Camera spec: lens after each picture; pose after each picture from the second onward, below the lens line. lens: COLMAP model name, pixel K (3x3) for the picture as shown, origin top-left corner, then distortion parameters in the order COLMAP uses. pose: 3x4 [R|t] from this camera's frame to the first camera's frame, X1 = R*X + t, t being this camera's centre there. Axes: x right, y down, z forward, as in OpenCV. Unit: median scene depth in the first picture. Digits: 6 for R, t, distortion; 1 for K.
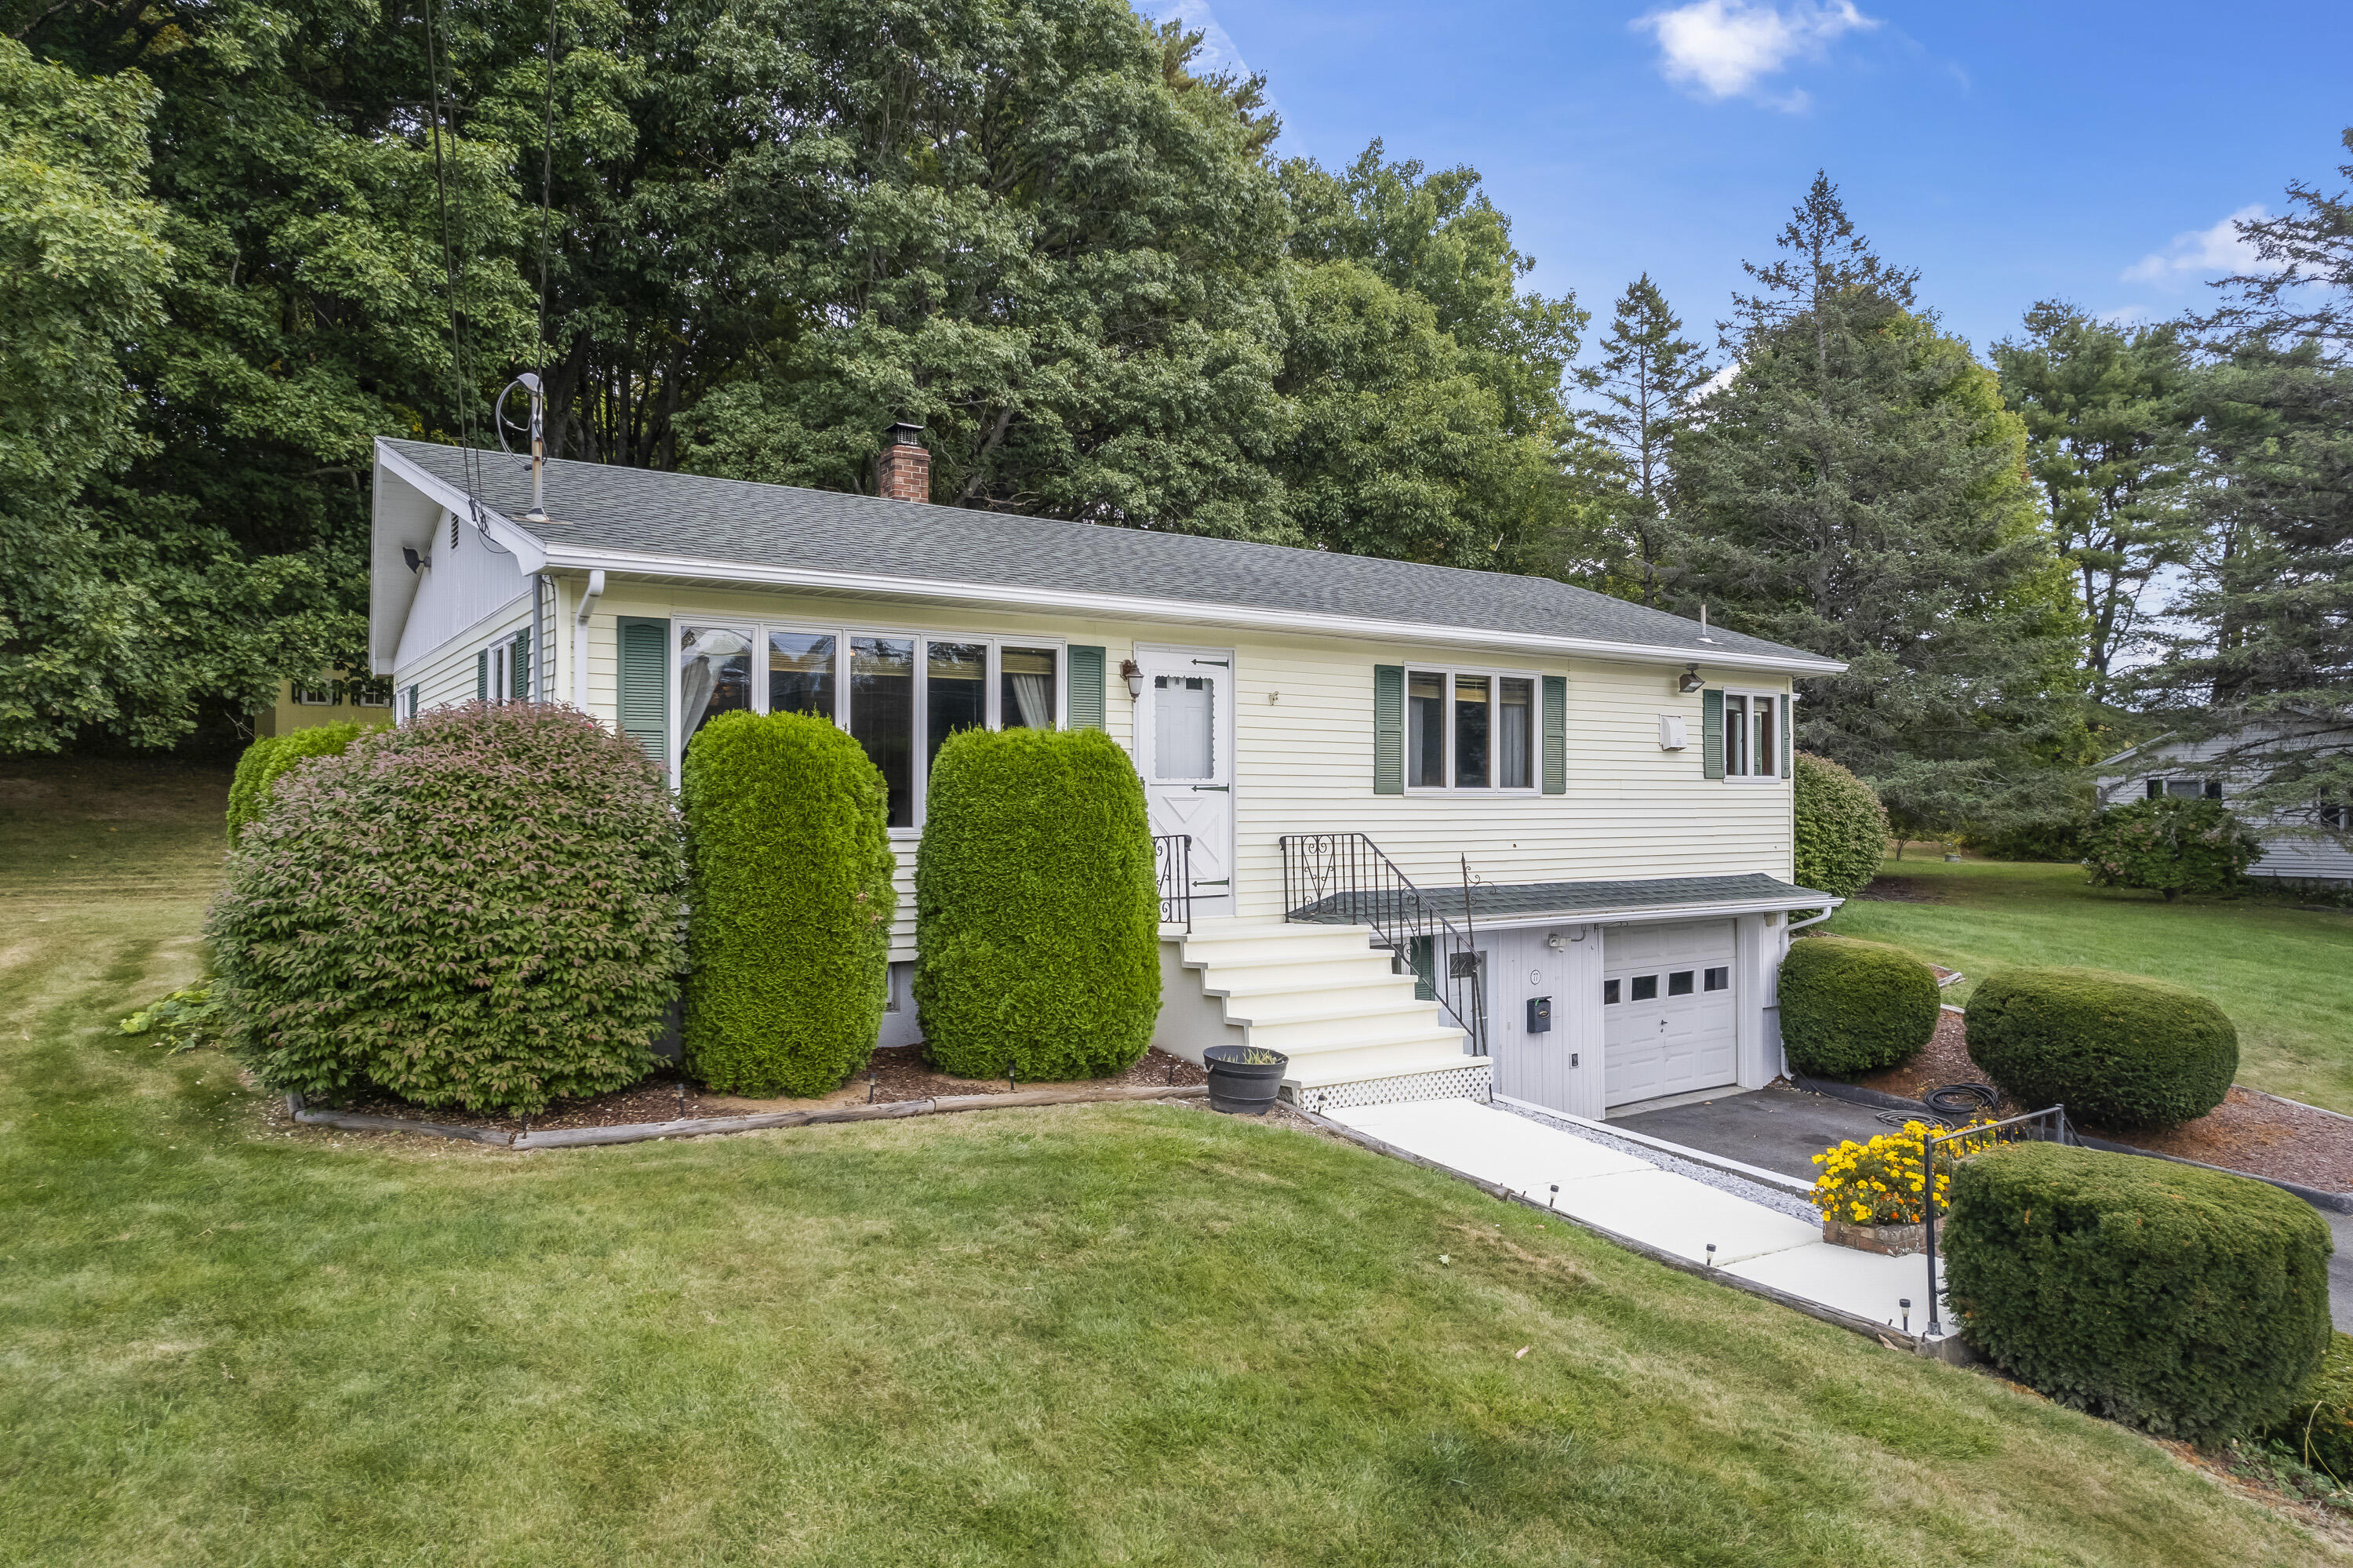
lens RADIAL K [[1516.0, 0, 1185.8], [0, 1516.0, 781.1], [0, 0, 1]] dist [-0.065384, 0.055739]
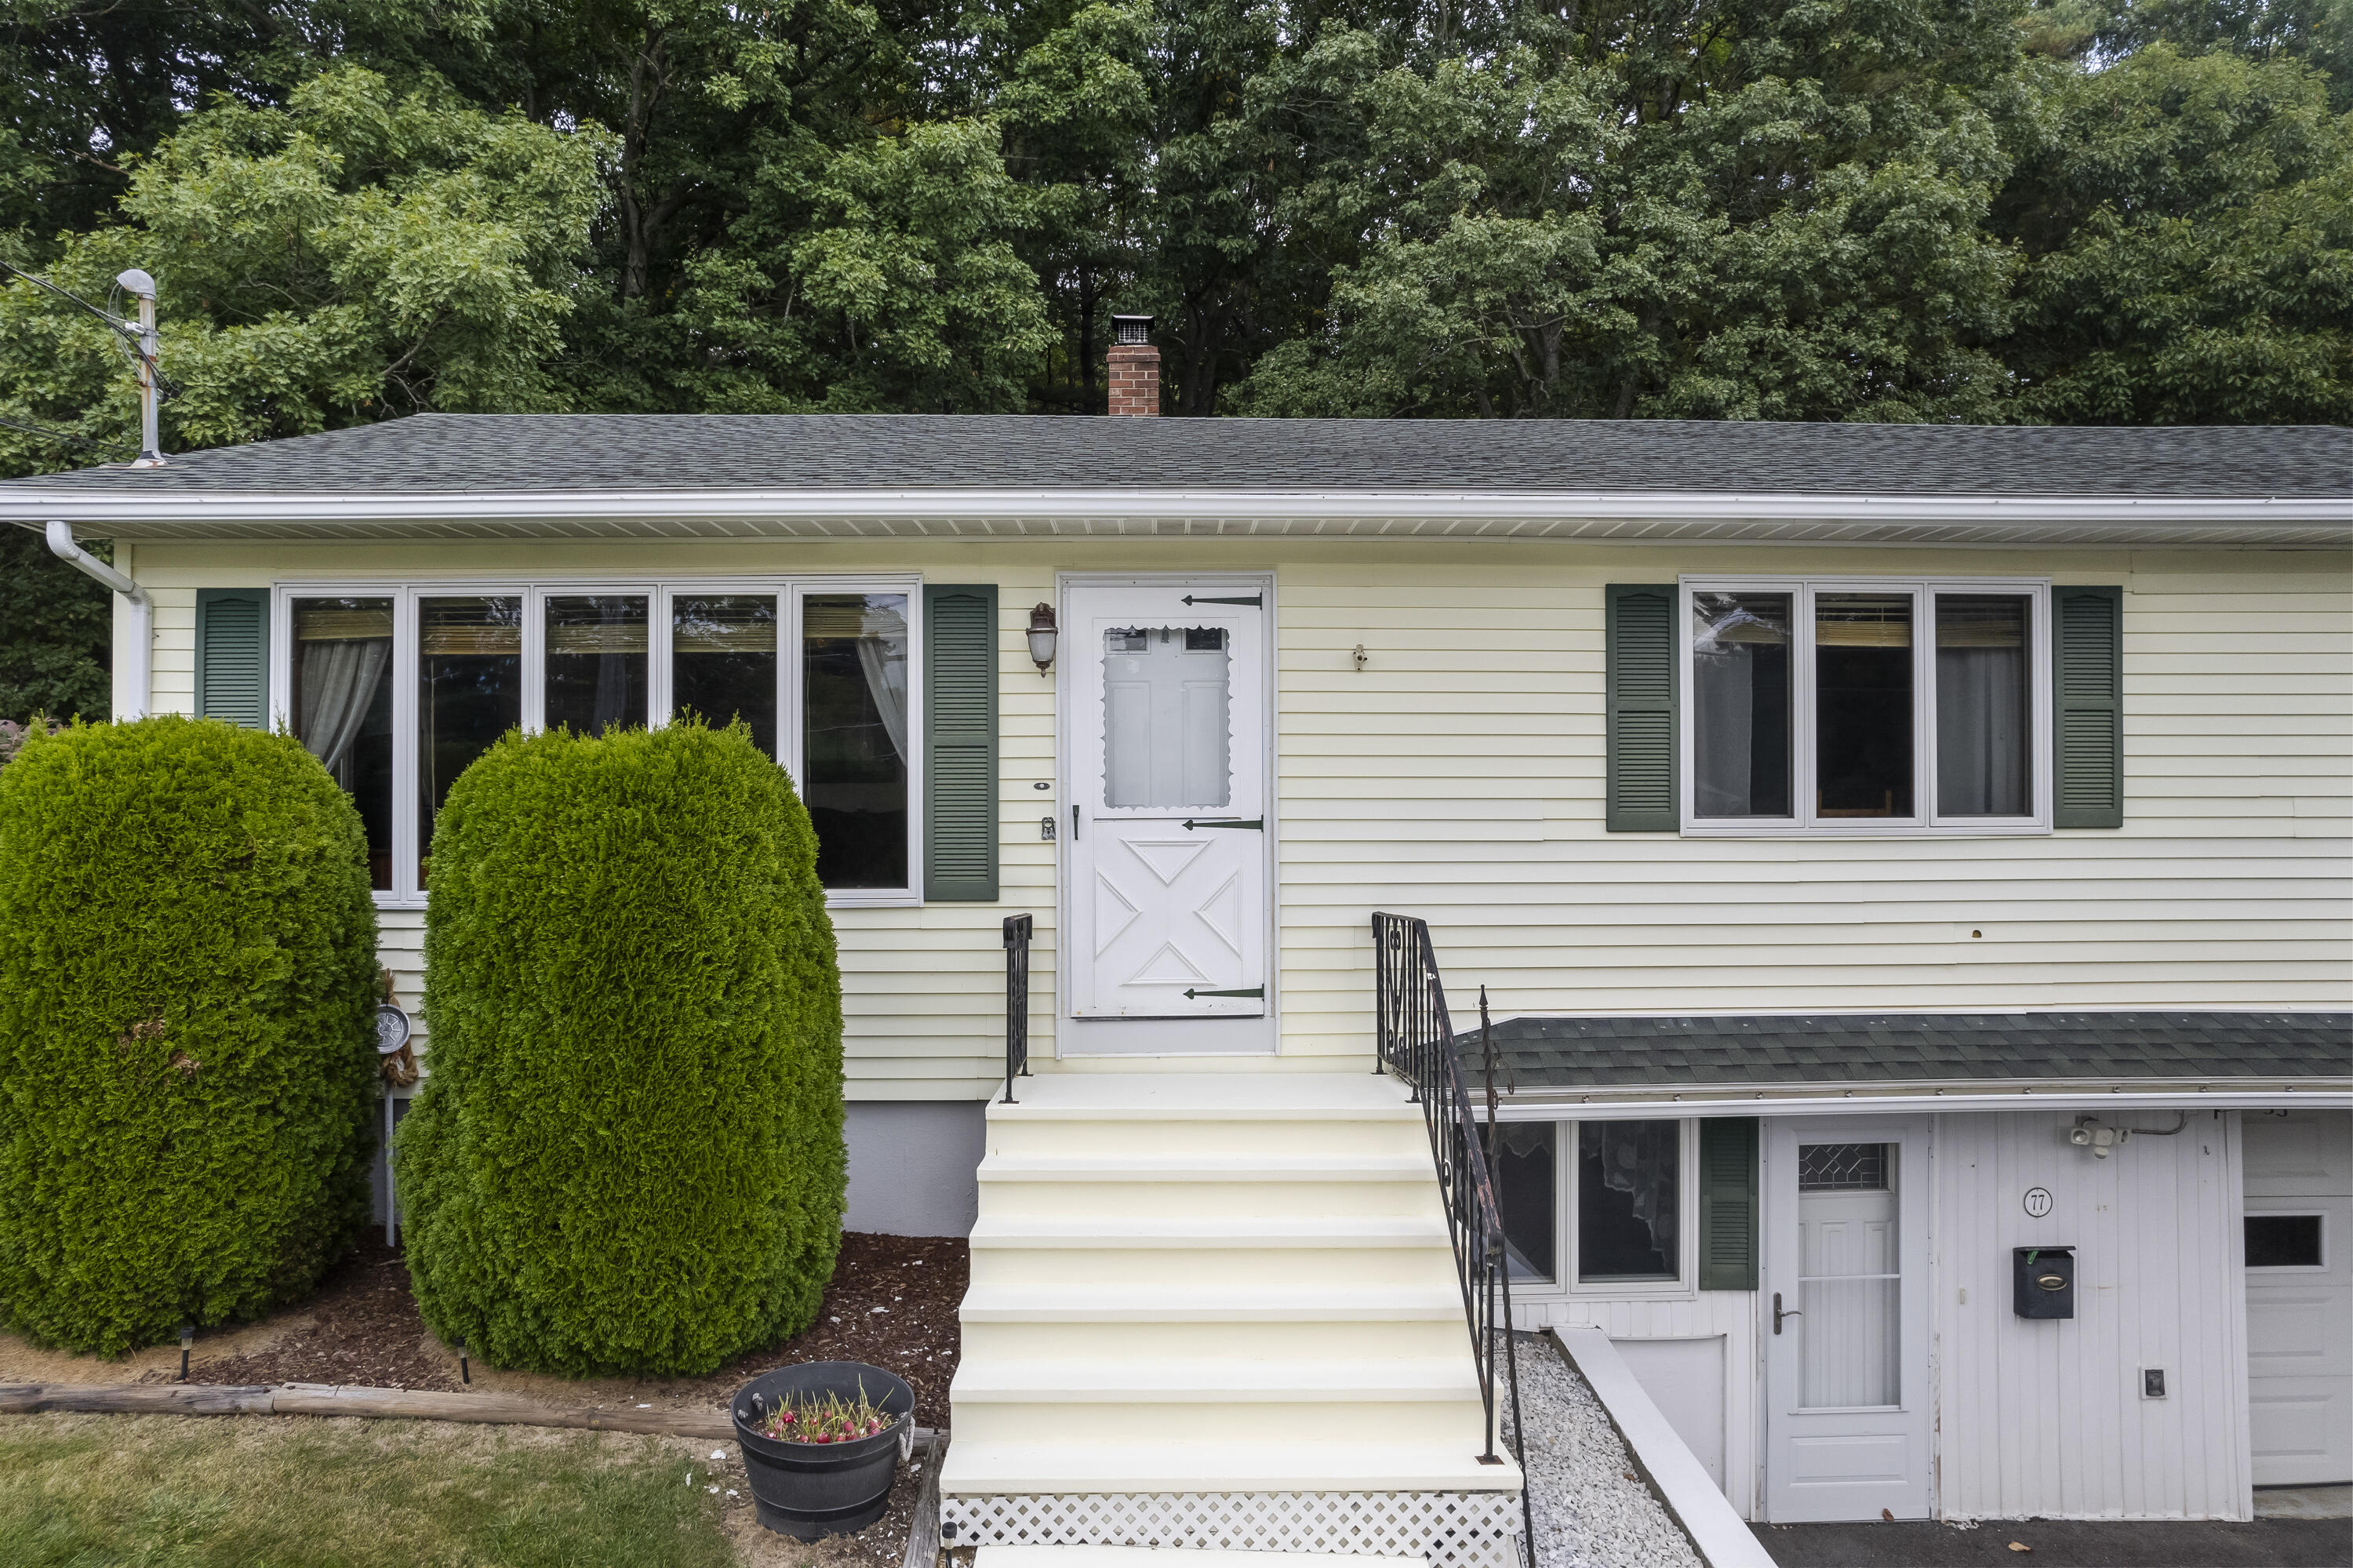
lens RADIAL K [[1516.0, 0, 1181.5], [0, 1516.0, 779.4], [0, 0, 1]] dist [-0.065384, 0.055739]
pose [[0.838269, -0.010252, -0.545161, 0.179828], [0.009390, 0.999946, -0.004367, -0.005511], [0.545177, -0.001459, 0.838320, 0.302592]]
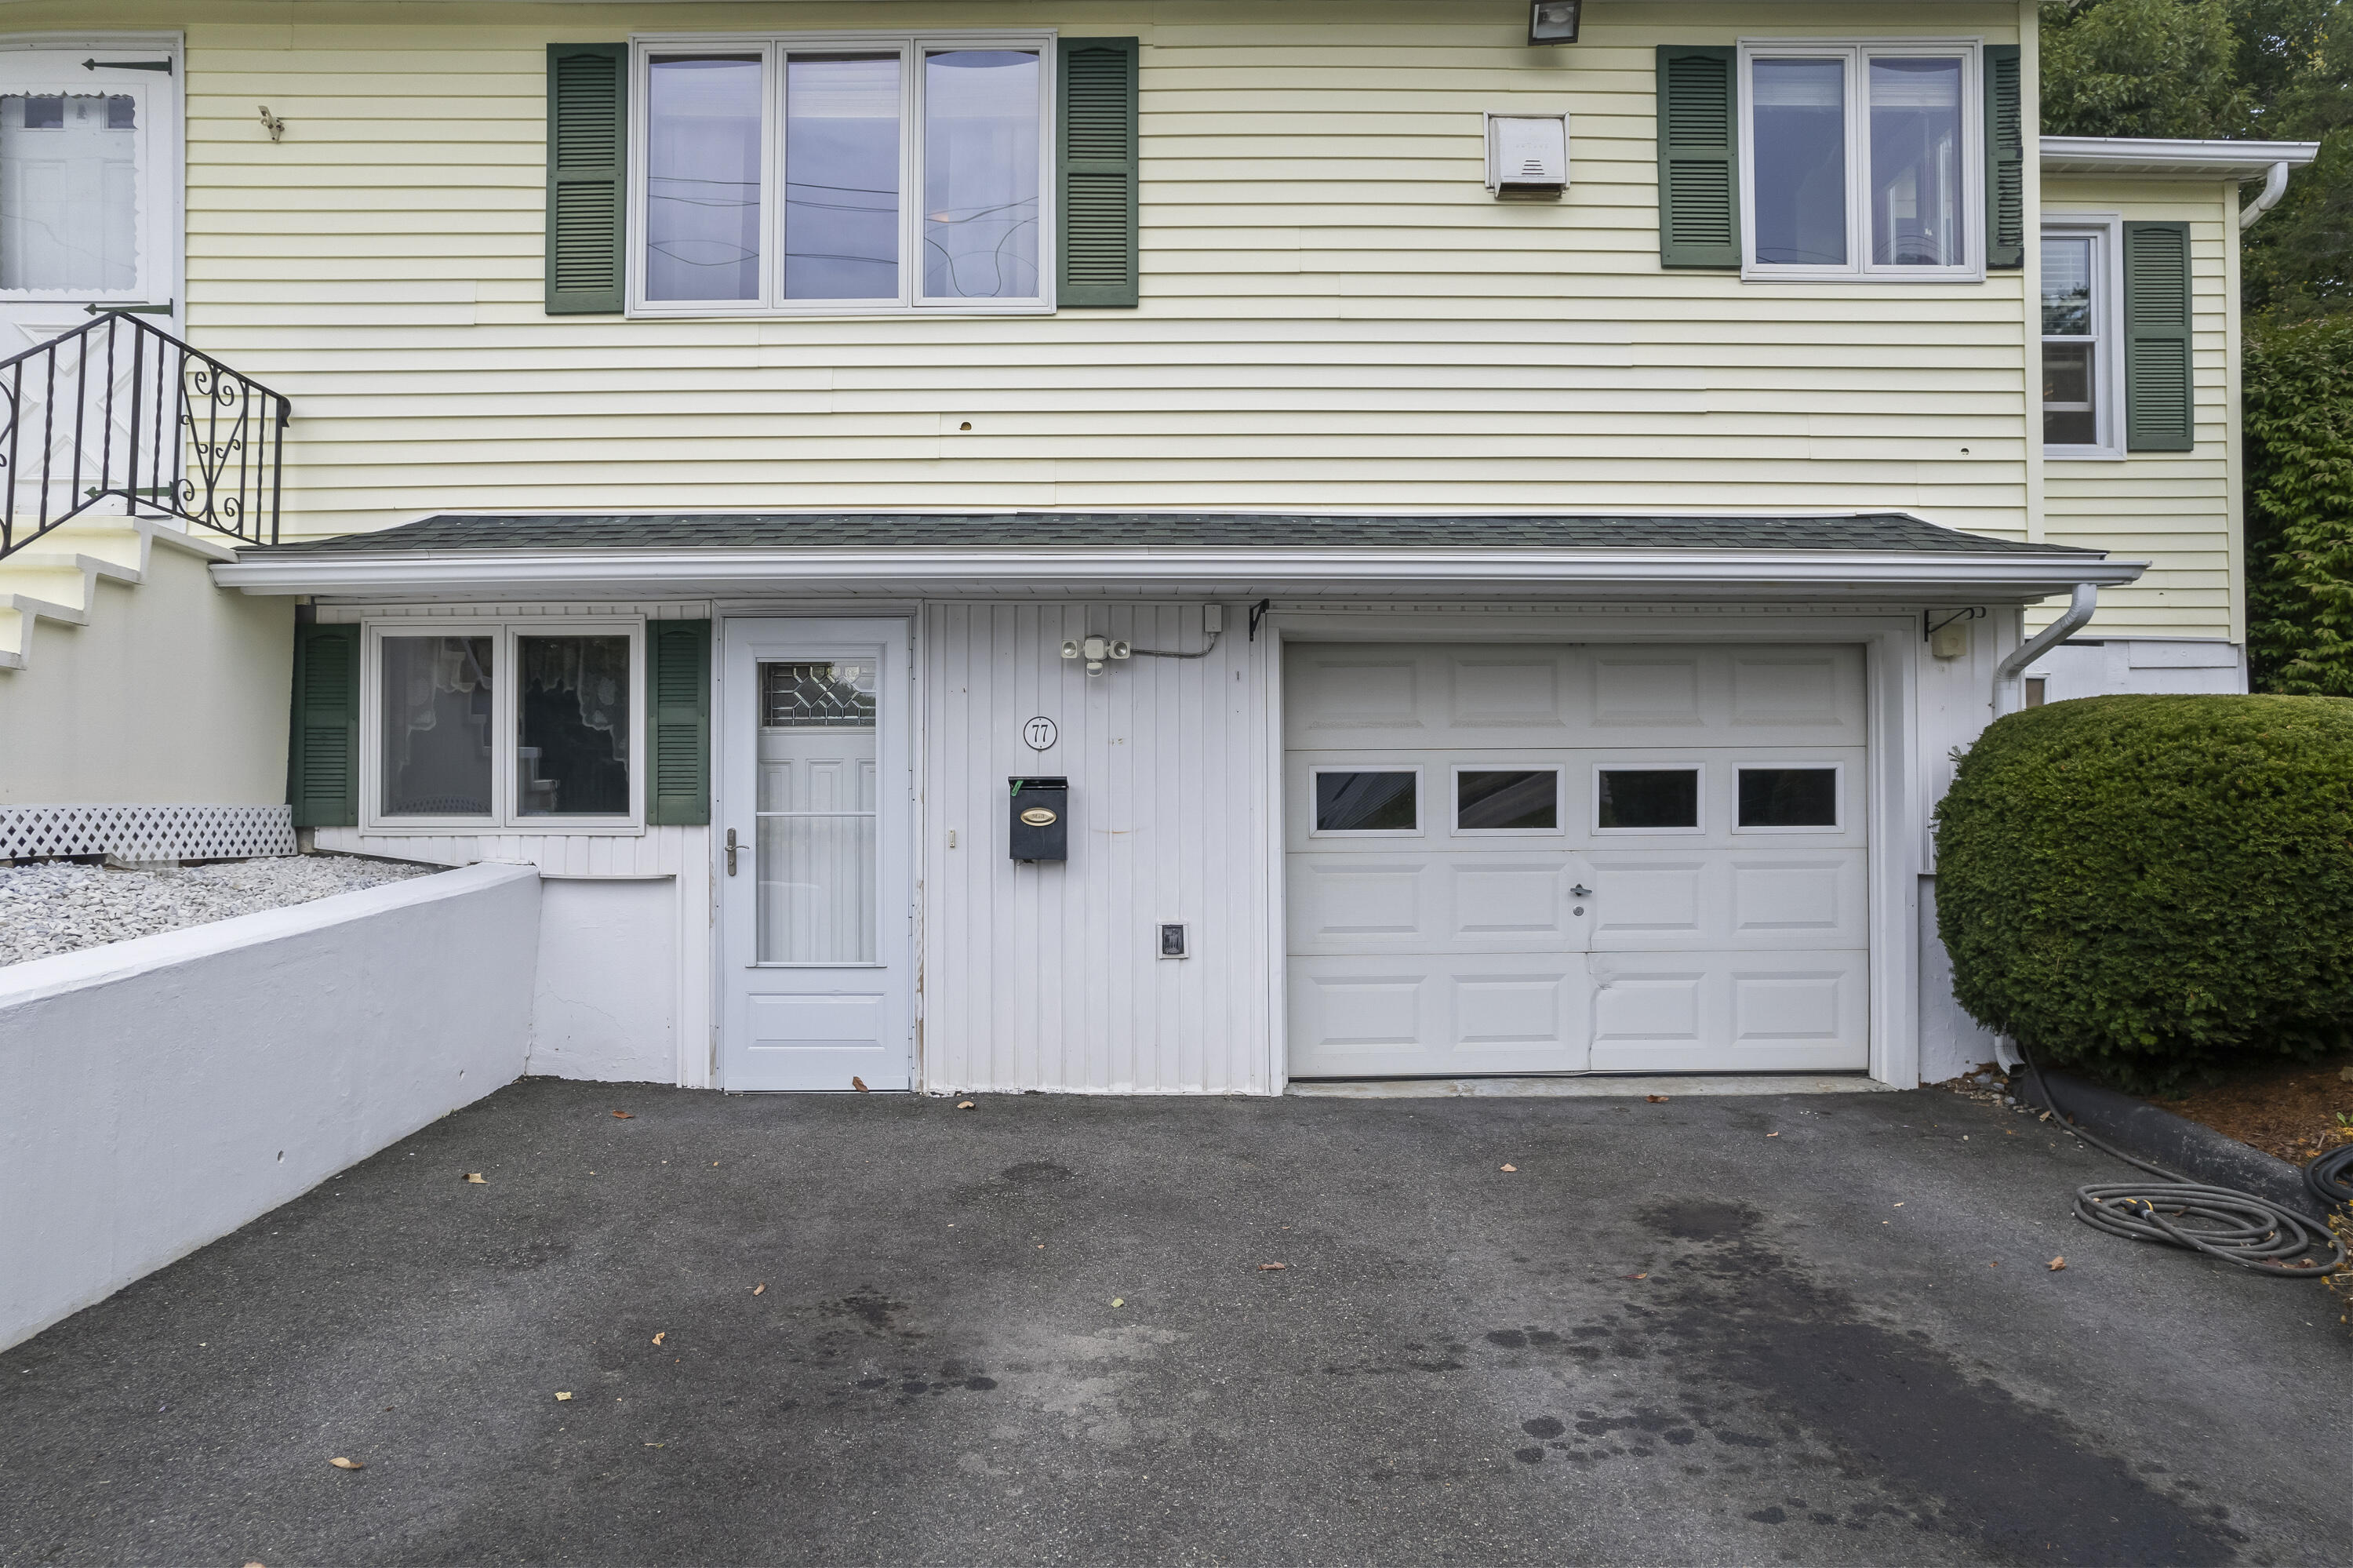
lens RADIAL K [[1516.0, 0, 1186.1], [0, 1516.0, 782.2], [0, 0, 1]] dist [-0.065384, 0.055739]
pose [[0.824538, -0.010960, -0.565700, 0.347697], [0.009484, 0.999940, -0.005549, 0.100120], [0.565727, -0.000790, 0.824592, 0.456779]]
